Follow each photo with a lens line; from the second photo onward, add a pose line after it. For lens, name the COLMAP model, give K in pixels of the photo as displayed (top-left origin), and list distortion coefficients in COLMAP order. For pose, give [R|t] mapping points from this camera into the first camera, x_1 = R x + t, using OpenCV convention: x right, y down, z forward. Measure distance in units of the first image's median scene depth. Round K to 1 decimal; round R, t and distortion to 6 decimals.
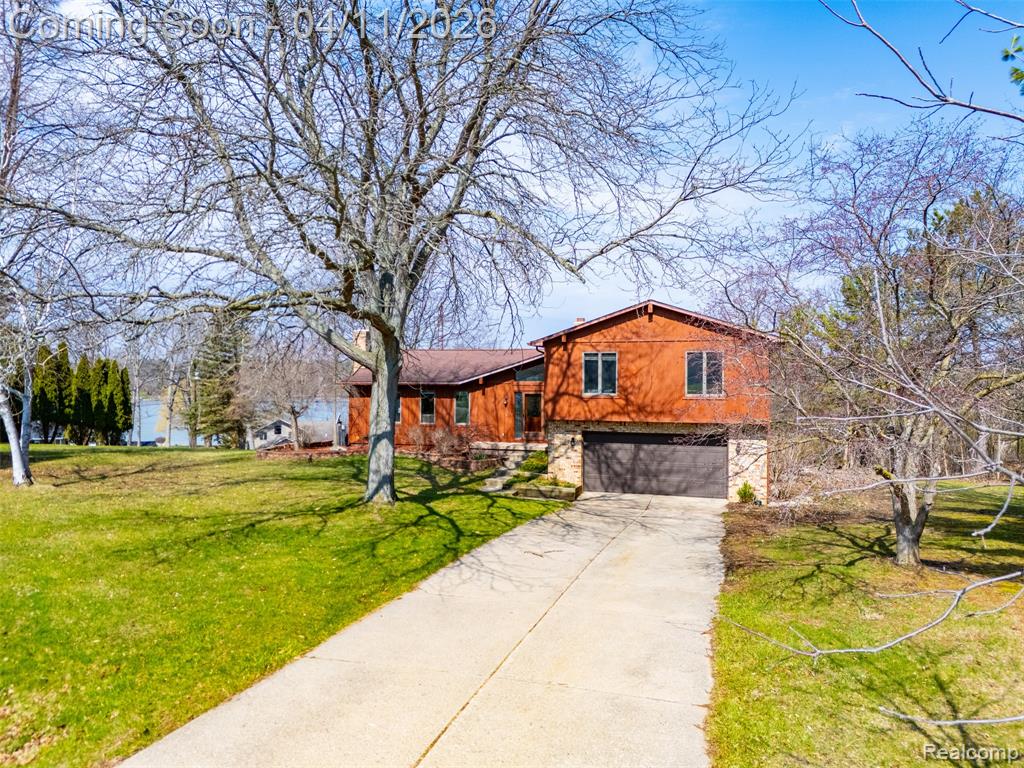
lens RADIAL K [[748.1, 0, 513.3], [0, 748.1, 384.8], [0, 0, 1]] dist [0.084363, -0.087946]
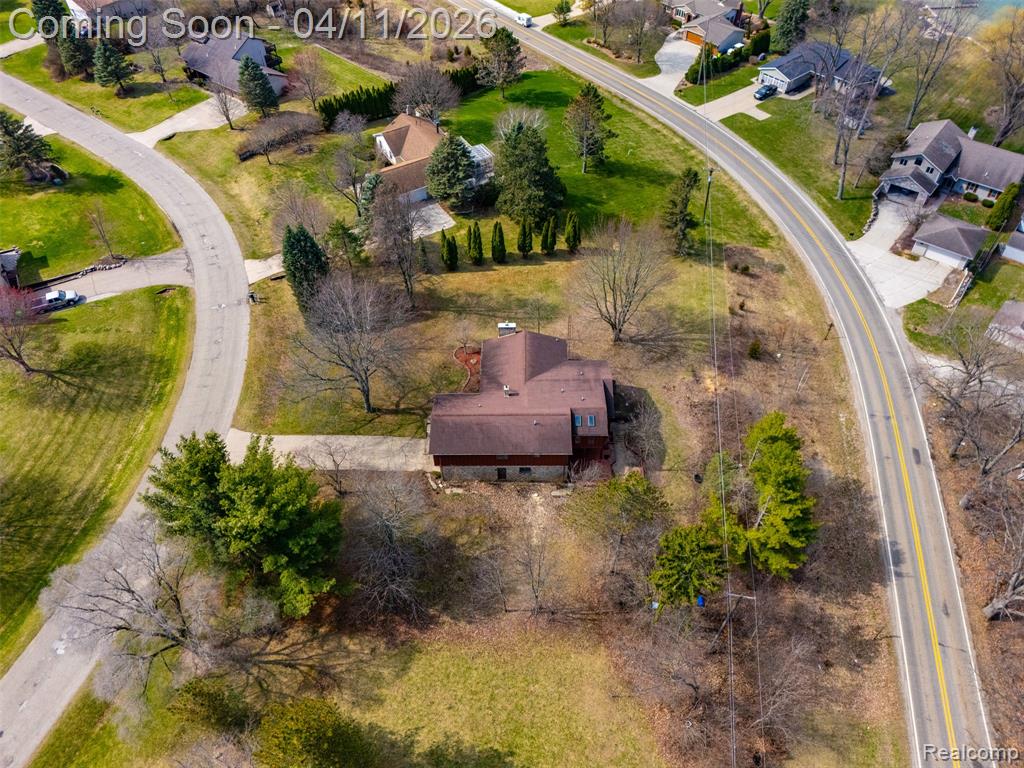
lens RADIAL K [[748.1, 0, 513.3], [0, 748.1, 384.8], [0, 0, 1]] dist [0.084363, -0.087946]
pose [[0.273123, 0.693219, -0.666972, 2.230880], [0.018678, 0.689381, 0.724158, -2.409938], [0.961798, -0.210242, 0.175338, 0.774788]]
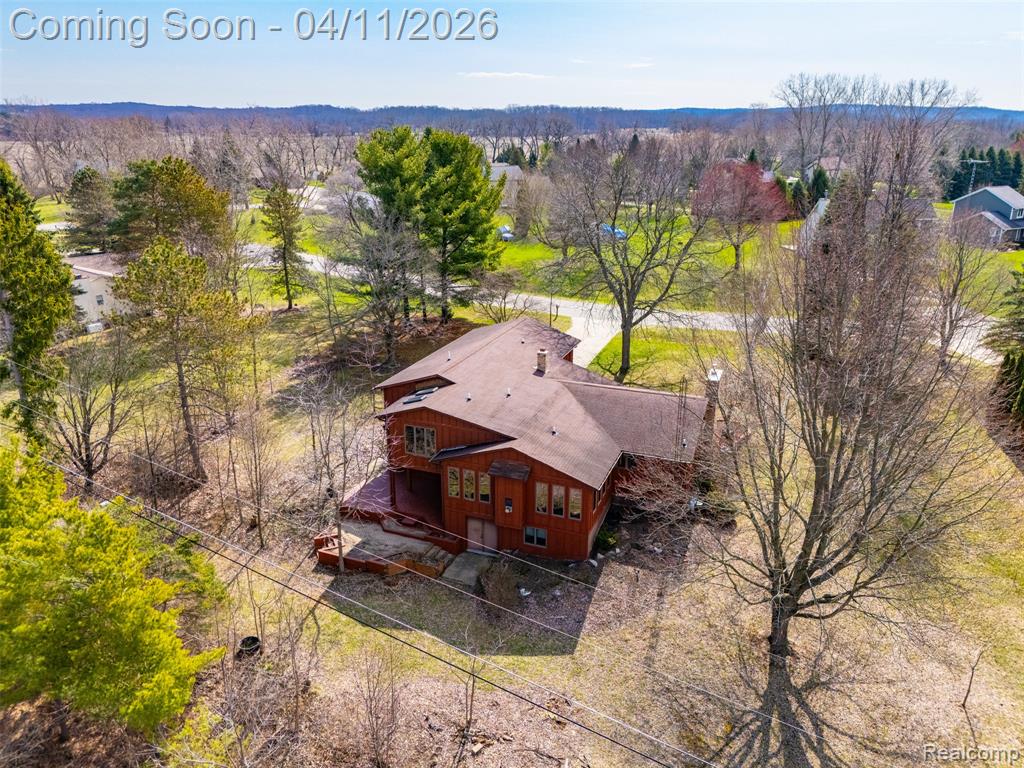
lens RADIAL K [[748.1, 0, 513.3], [0, 748.1, 384.8], [0, 0, 1]] dist [0.084363, -0.087946]
pose [[-0.996808, -0.032262, 0.073030, 0.052459], [-0.005982, 0.942328, 0.334638, -0.638288], [-0.079614, 0.333133, -0.939513, 3.036772]]
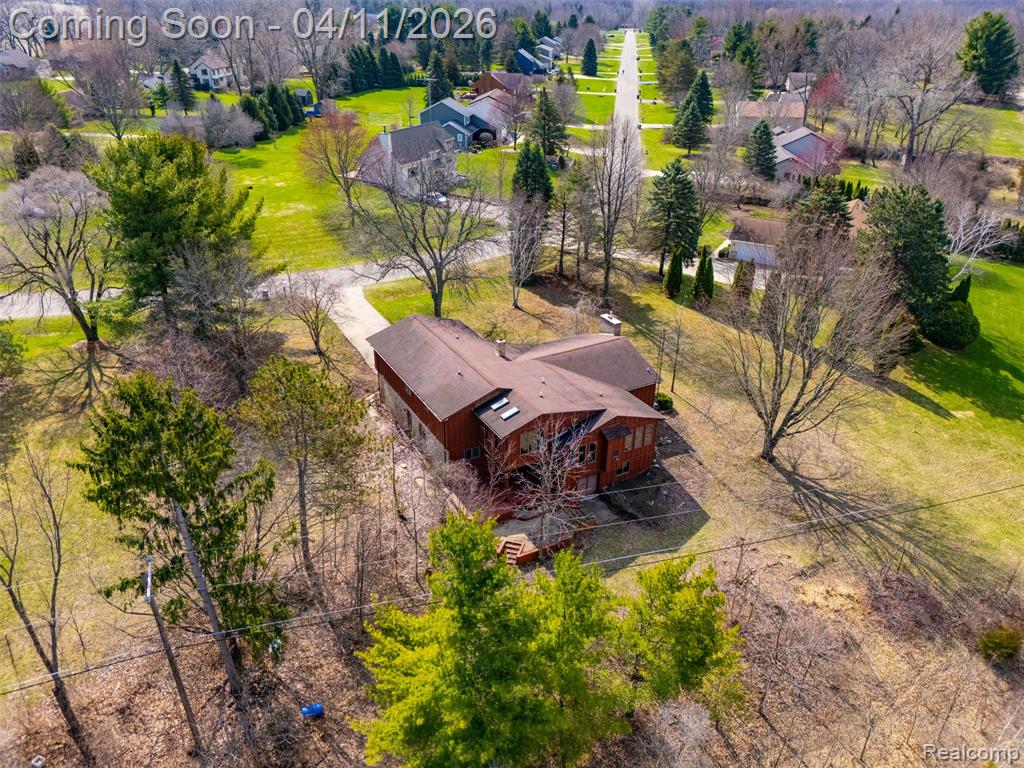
lens RADIAL K [[748.1, 0, 513.3], [0, 748.1, 384.8], [0, 0, 1]] dist [0.084363, -0.087946]
pose [[-0.699383, 0.325641, -0.636256, 1.549619], [-0.016235, 0.882716, 0.469627, -1.037068], [0.714563, 0.338779, -0.612069, 2.731286]]
